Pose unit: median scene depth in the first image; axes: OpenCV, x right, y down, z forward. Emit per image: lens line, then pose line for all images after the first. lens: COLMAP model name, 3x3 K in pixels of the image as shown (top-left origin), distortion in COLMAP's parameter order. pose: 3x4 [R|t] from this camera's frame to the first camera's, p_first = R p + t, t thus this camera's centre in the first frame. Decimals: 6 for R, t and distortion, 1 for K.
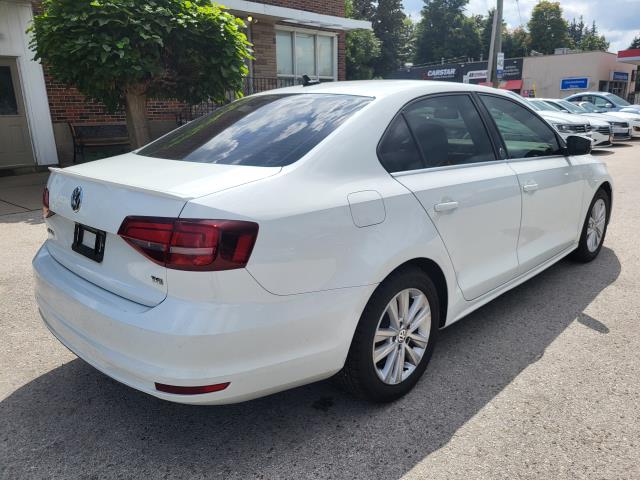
lens RADIAL K [[488.5, 0, 322.2], [0, 488.5, 239.3], [0, 0, 1]] dist [0.045496, -0.022336]
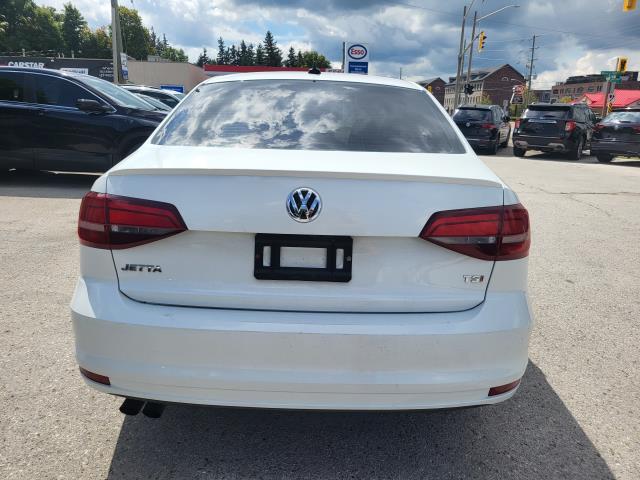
lens RADIAL K [[488.5, 0, 323.0], [0, 488.5, 239.3], [0, 0, 1]] dist [0.045496, -0.022336]
pose [[0.713269, -0.142976, 0.686153, -1.132424], [0.147047, 0.987711, 0.052955, -0.075799], [-0.685292, 0.063125, 0.725527, 0.514911]]
